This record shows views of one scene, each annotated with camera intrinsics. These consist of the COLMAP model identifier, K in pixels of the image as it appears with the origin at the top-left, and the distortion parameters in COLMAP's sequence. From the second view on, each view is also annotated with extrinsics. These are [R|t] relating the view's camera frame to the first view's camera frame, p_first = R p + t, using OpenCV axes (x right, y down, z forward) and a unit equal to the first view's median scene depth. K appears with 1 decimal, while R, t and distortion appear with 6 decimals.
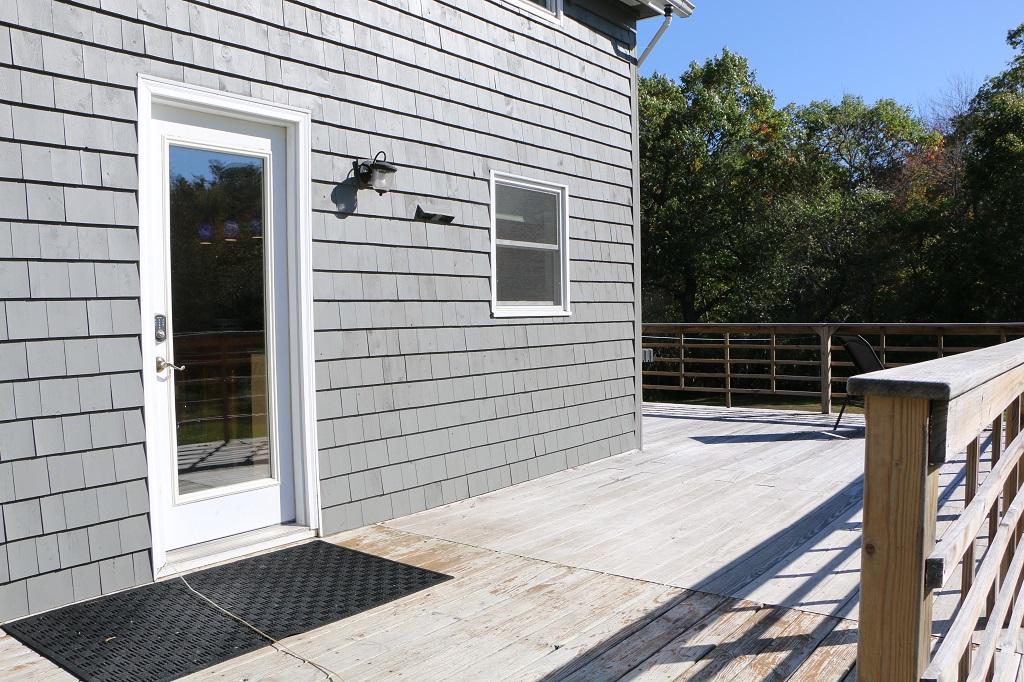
lens RADIAL K [[821.1, 0, 509.1], [0, 821.1, 346.4], [0, 0, 1]] dist [-0.106137, 0.046718]
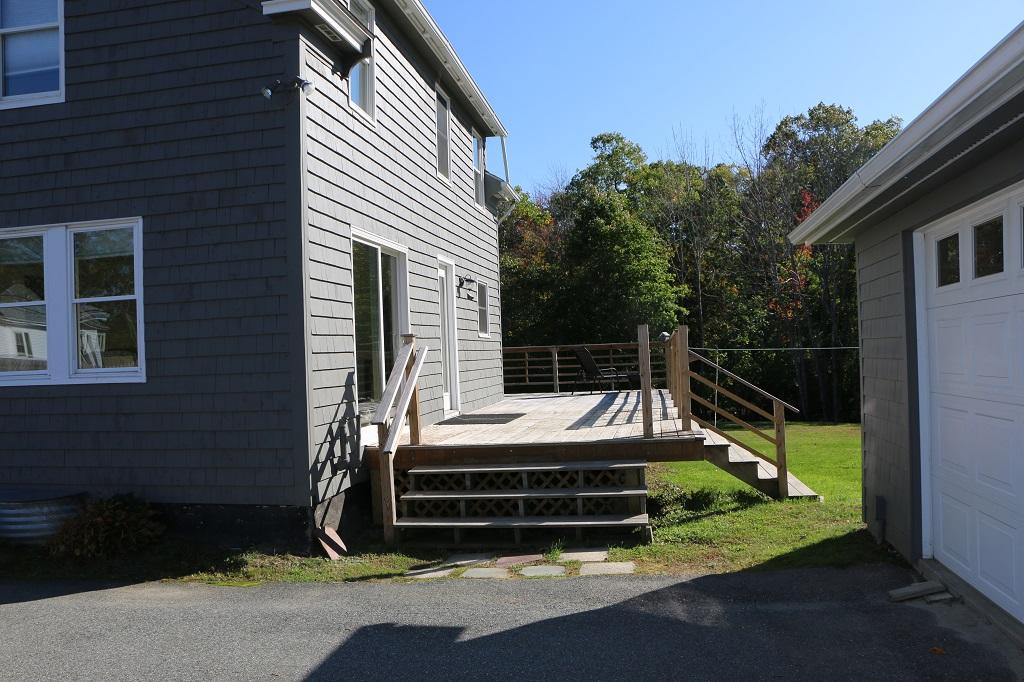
lens RADIAL K [[821.1, 0, 513.5], [0, 821.1, 340.7], [0, 0, 1]] dist [-0.106137, 0.046718]
pose [[0.887112, -0.008804, 0.461470, -0.582586], [0.038745, 0.997710, -0.055447, 0.062154], [-0.459924, 0.067068, 0.885422, -0.669409]]
